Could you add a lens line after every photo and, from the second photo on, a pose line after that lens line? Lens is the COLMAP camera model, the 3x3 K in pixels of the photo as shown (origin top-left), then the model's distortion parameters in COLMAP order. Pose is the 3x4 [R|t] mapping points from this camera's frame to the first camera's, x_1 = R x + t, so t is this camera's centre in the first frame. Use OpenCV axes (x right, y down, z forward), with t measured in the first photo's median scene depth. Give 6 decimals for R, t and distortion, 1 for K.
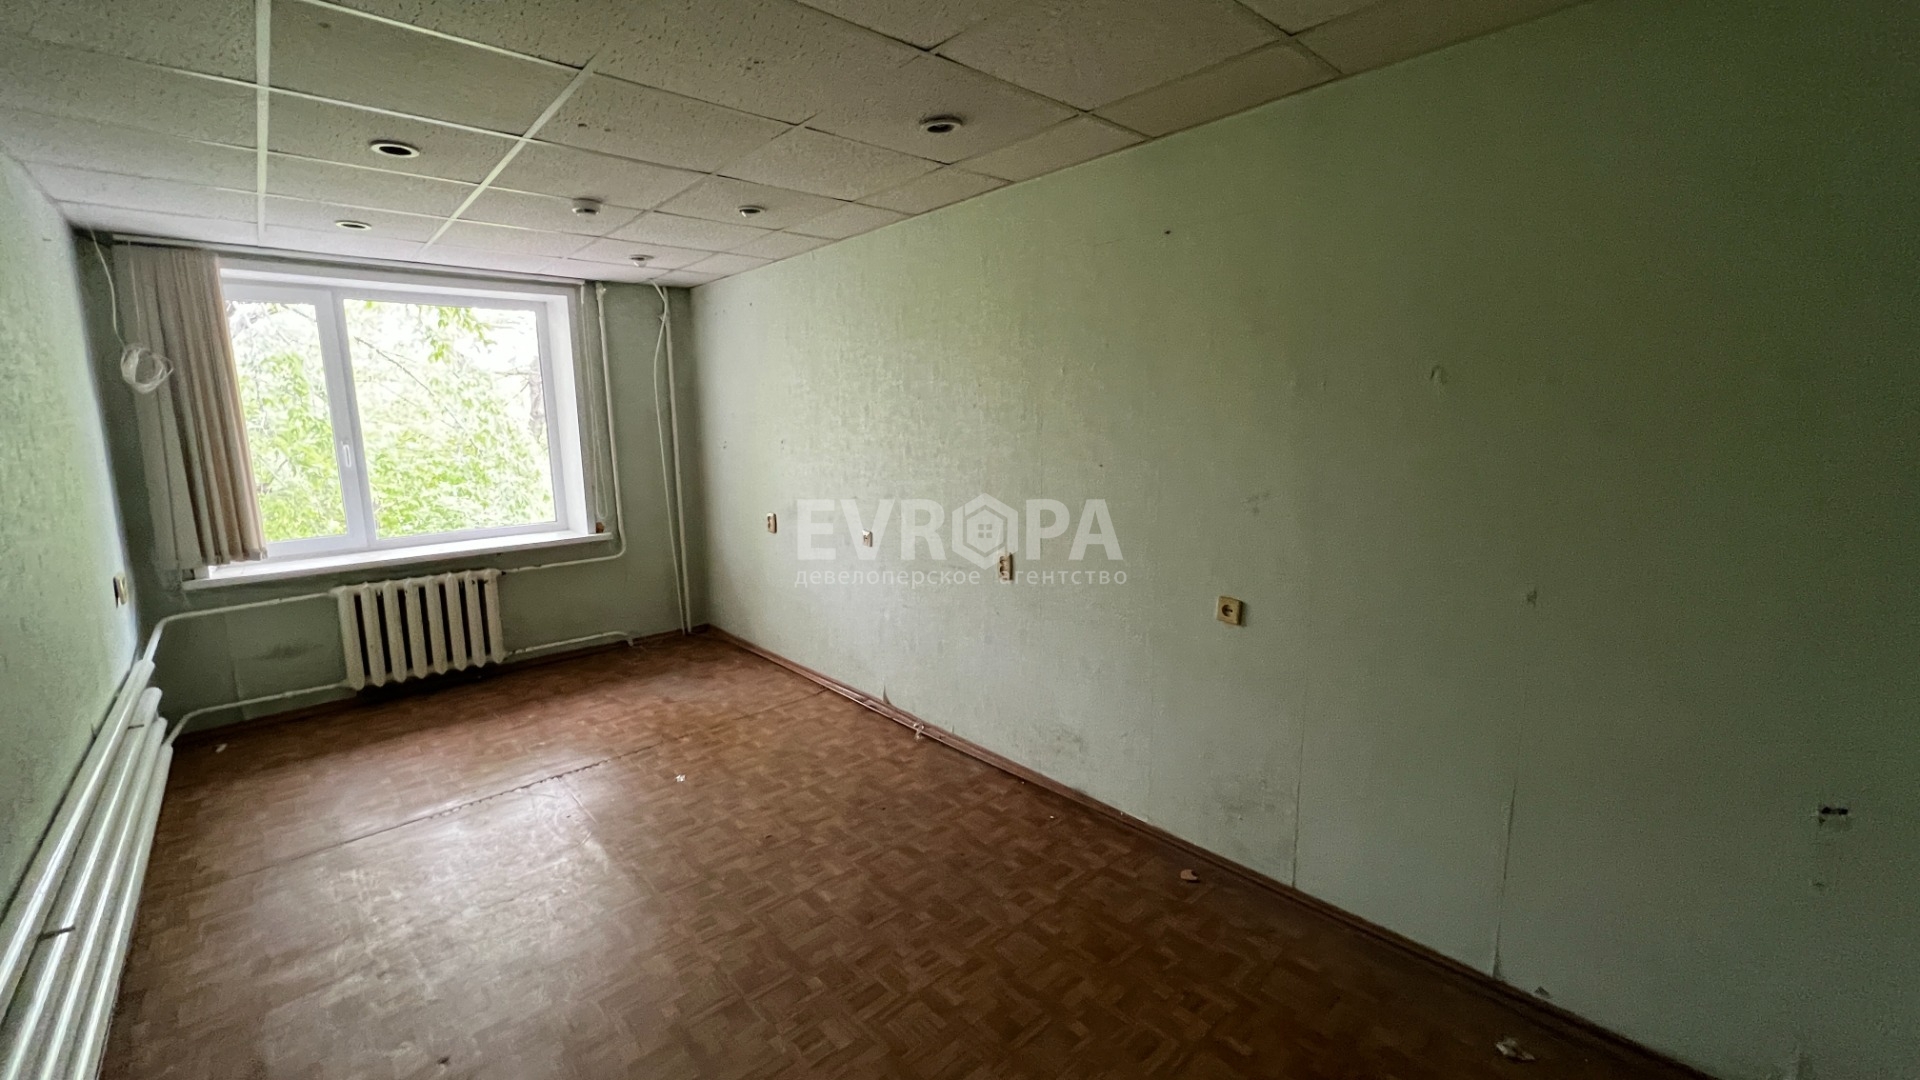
lens RADIAL K [[770.6, 0, 954.6], [0, 770.6, 534.9], [0, 0, 1]] dist [-0.001425, 0.001104]
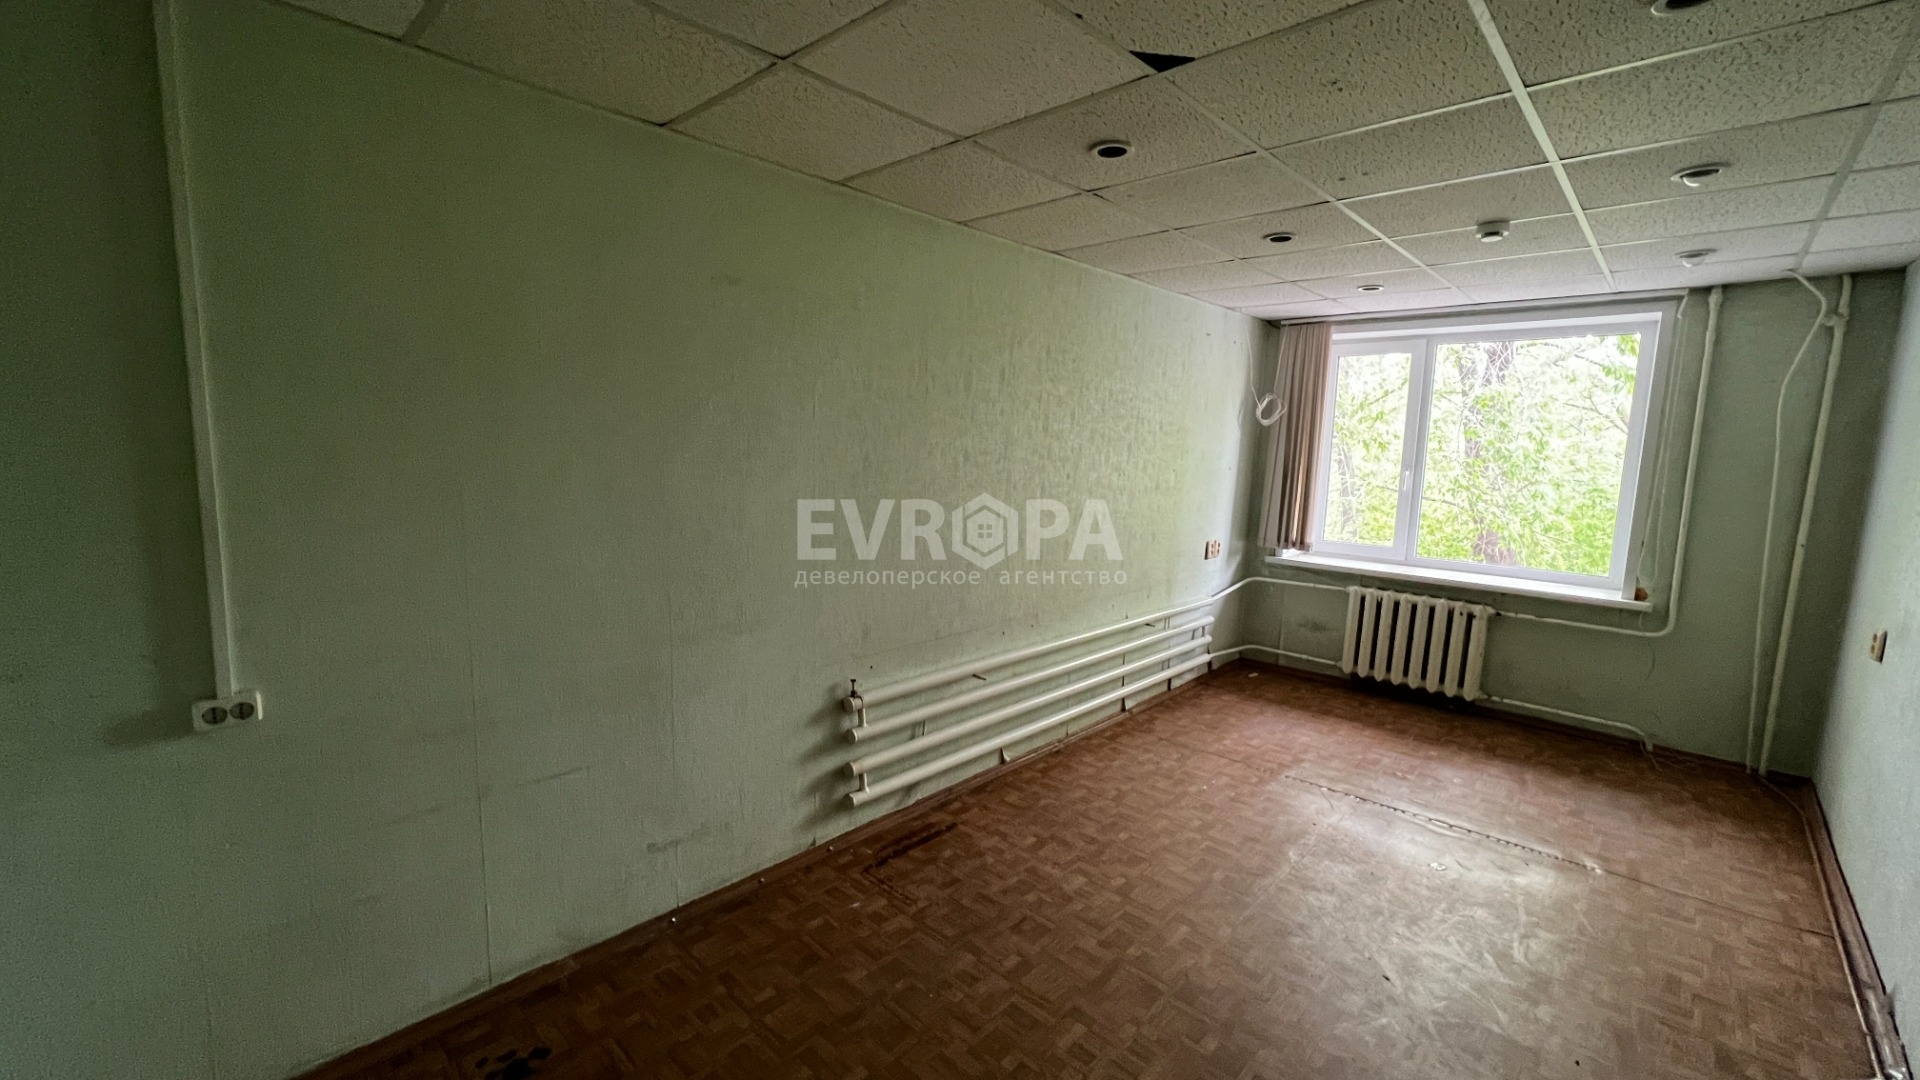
lens RADIAL K [[770.6, 0, 953.8], [0, 770.6, 539.0], [0, 0, 1]] dist [-0.001425, 0.001104]
pose [[0.072122, 0.151113, -0.985882, 0.320561], [-0.185260, 0.973285, 0.135630, -0.049366], [0.980039, 0.172863, 0.098190, 0.241732]]
